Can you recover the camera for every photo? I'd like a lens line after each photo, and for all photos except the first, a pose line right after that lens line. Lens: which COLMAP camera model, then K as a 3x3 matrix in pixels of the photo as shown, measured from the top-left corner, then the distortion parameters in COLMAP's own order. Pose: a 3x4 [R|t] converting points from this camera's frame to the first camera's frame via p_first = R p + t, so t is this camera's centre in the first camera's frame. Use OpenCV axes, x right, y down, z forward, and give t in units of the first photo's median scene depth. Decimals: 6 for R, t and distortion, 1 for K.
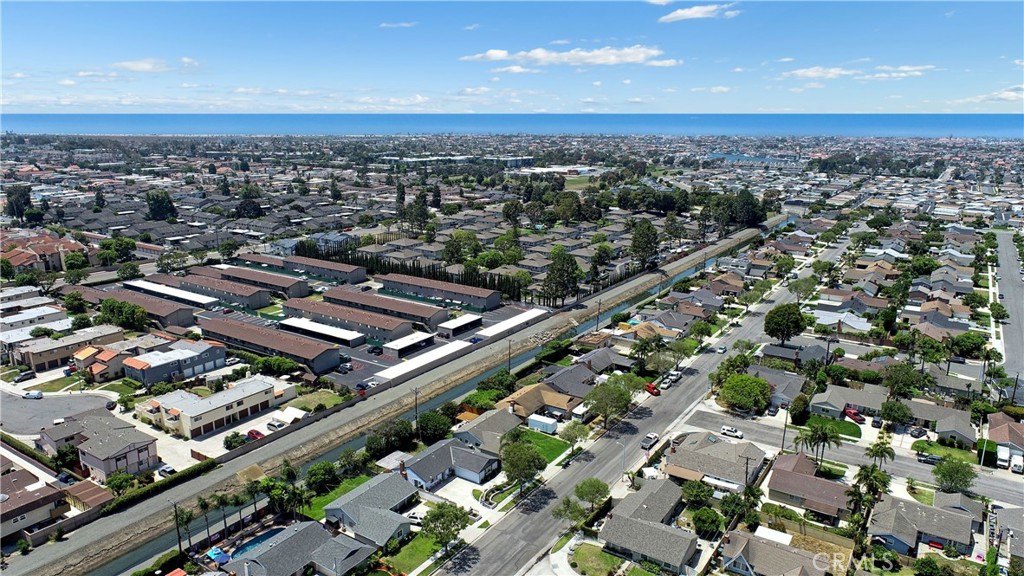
lens RADIAL K [[700.6, 0, 512.0], [0, 700.6, 288.0], [0, 0, 1]] dist [-0.008067, -0.000816]
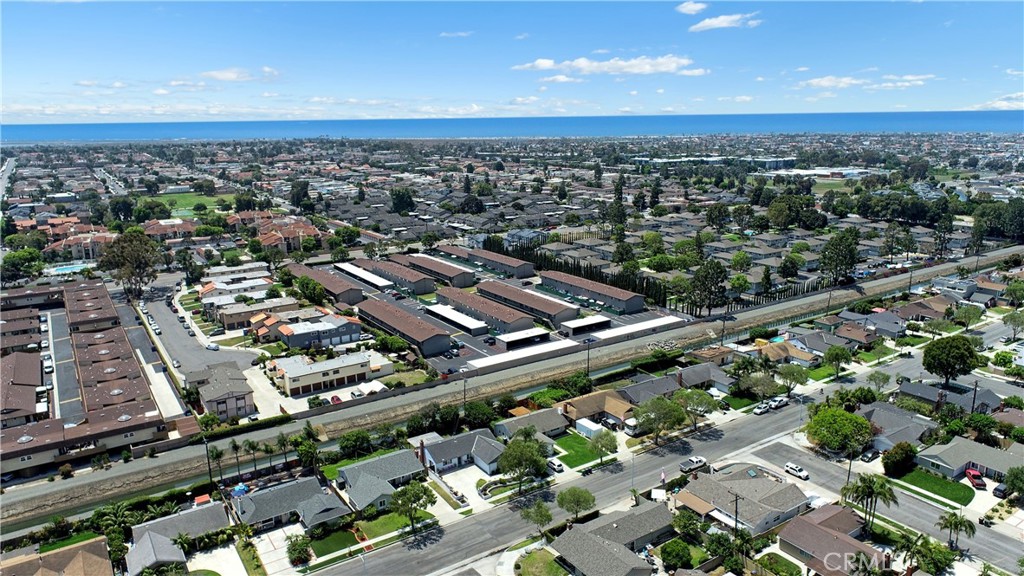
lens RADIAL K [[700.6, 0, 512.0], [0, 700.6, 288.0], [0, 0, 1]] dist [-0.008067, -0.000816]
pose [[0.918673, 0.071577, -0.388480, 0.264125], [-0.072210, 0.997305, 0.012992, -0.006793], [0.388363, 0.016117, 0.921365, 0.044638]]
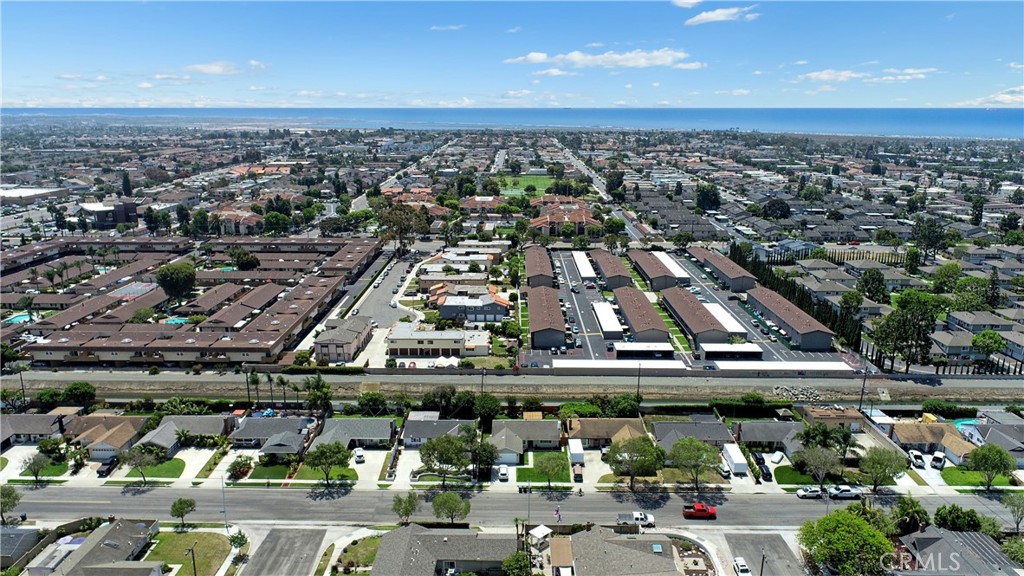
lens RADIAL K [[700.6, 0, 512.0], [0, 700.6, 288.0], [0, 0, 1]] dist [-0.008067, -0.000816]
pose [[0.536169, 0.196526, -0.820914, 0.594500], [-0.199086, 0.974526, 0.103270, -0.075116], [0.820297, 0.108062, 0.561636, 0.342358]]
